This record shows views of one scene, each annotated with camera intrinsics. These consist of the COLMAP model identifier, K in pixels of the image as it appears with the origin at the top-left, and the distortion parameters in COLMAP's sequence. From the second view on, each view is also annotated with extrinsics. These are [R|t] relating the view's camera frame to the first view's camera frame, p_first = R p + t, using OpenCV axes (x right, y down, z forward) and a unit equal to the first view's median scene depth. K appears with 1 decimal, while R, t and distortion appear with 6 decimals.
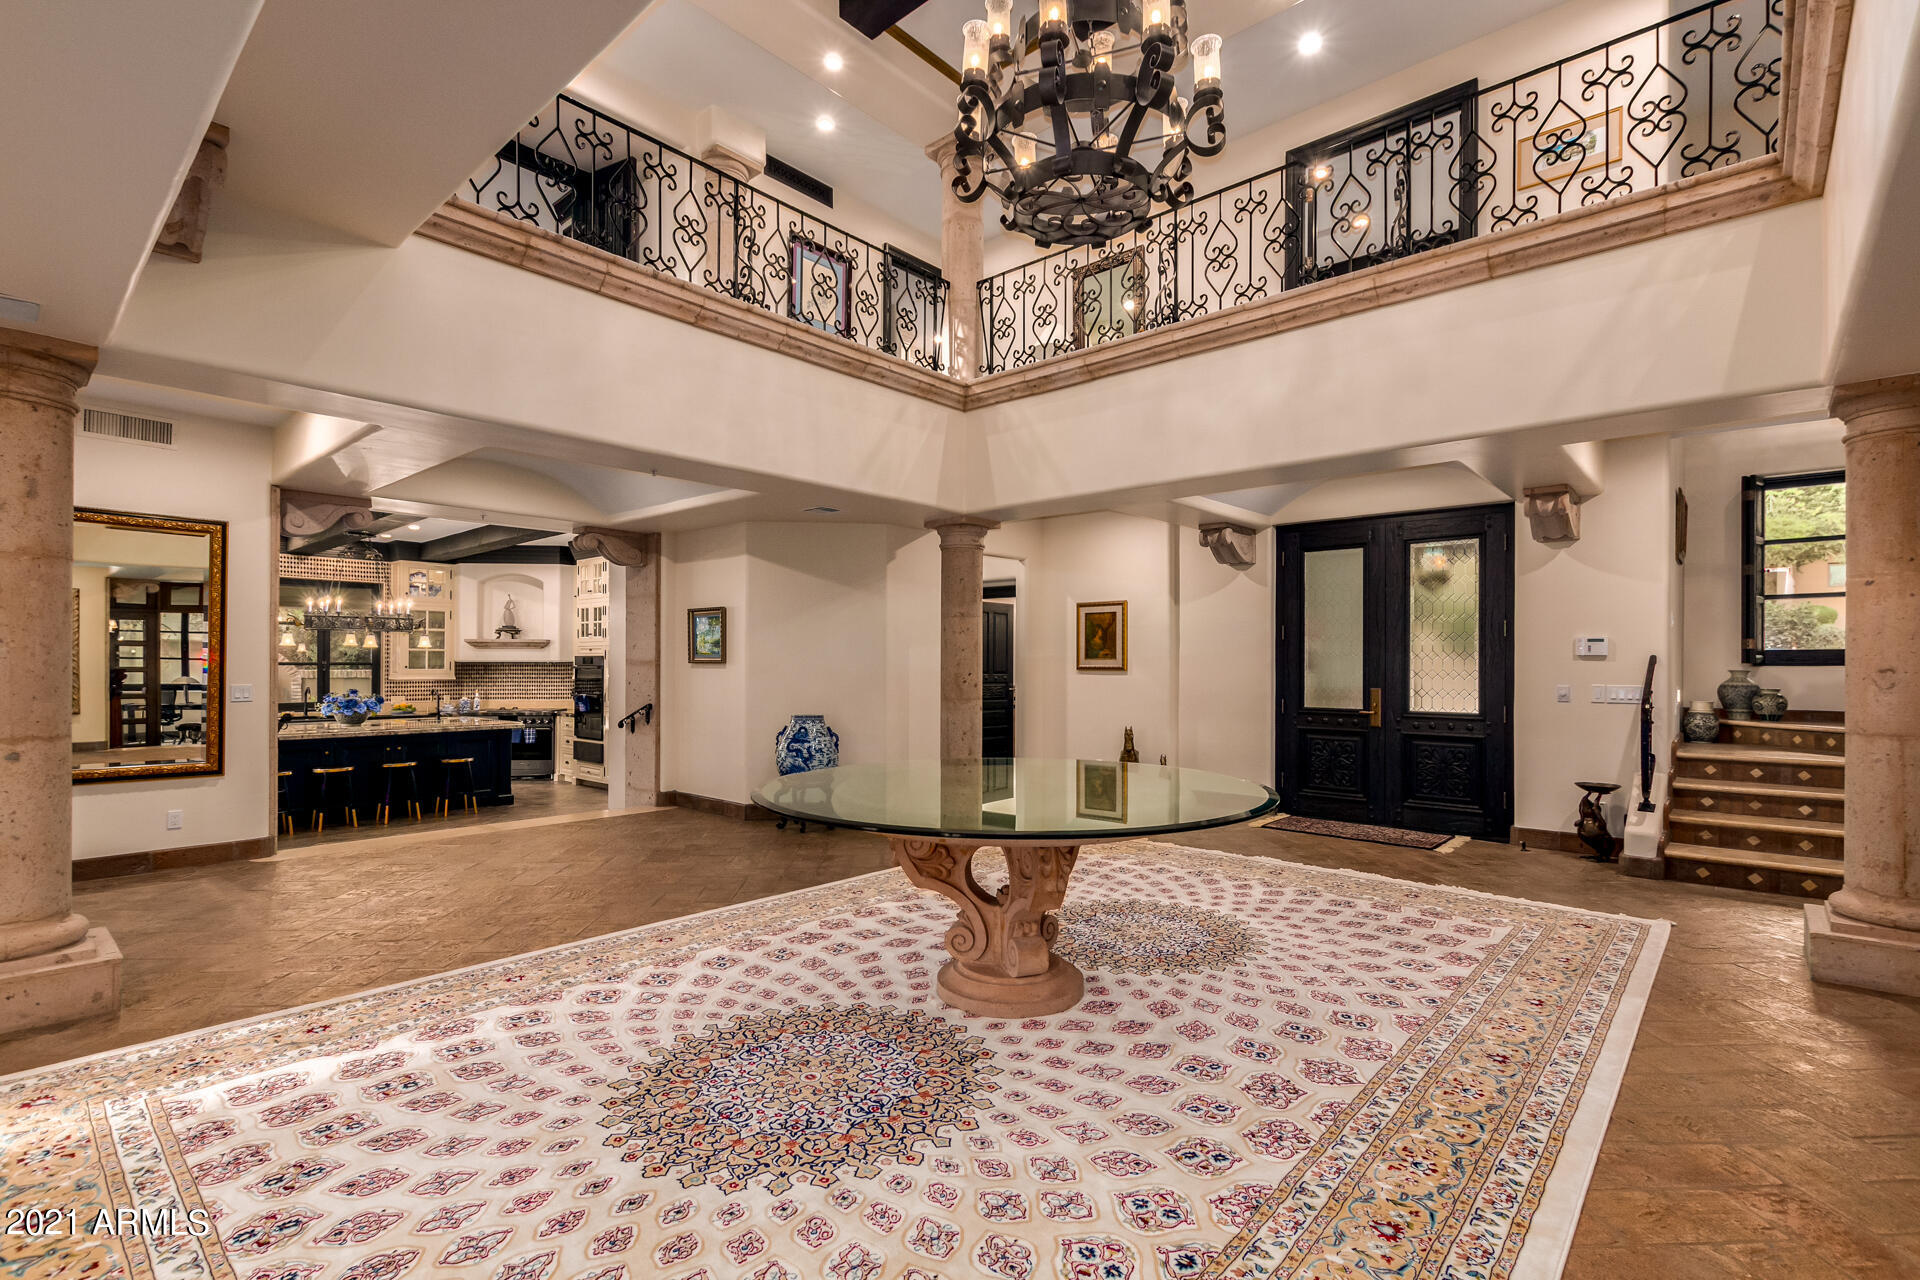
lens RADIAL K [[891.2, 0, 957.3], [0, 891.2, 664.2], [0, 0, 1]] dist [0.007202, -0.000974]
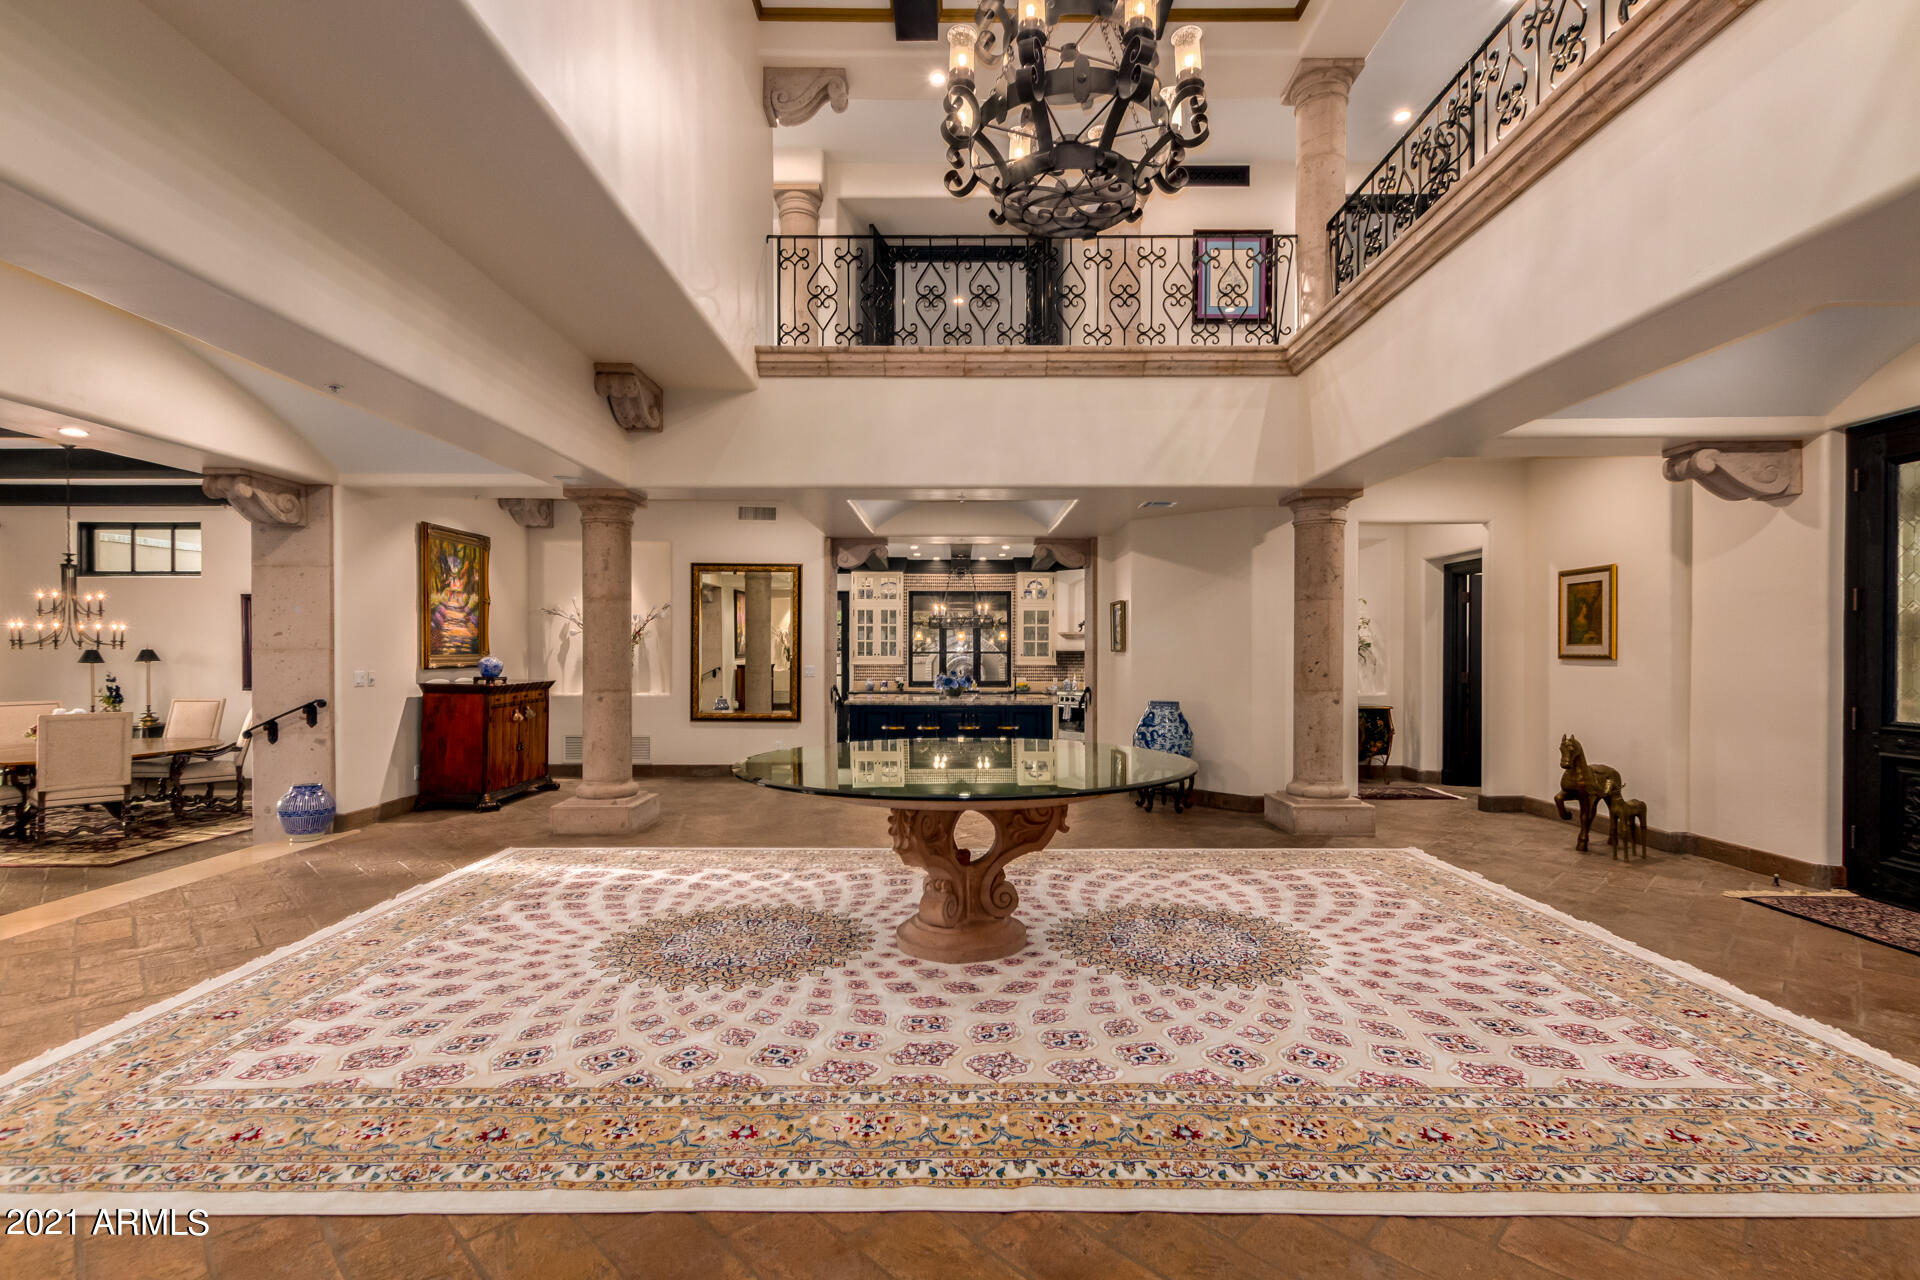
lens RADIAL K [[891.2, 0, 957.3], [0, 891.2, 664.2], [0, 0, 1]] dist [0.007202, -0.000974]
pose [[0.657986, 0.008091, -0.752986, 0.834465], [0.002010, 0.999920, 0.012500, 0.000578], [0.753027, -0.009738, 0.657917, 0.238742]]
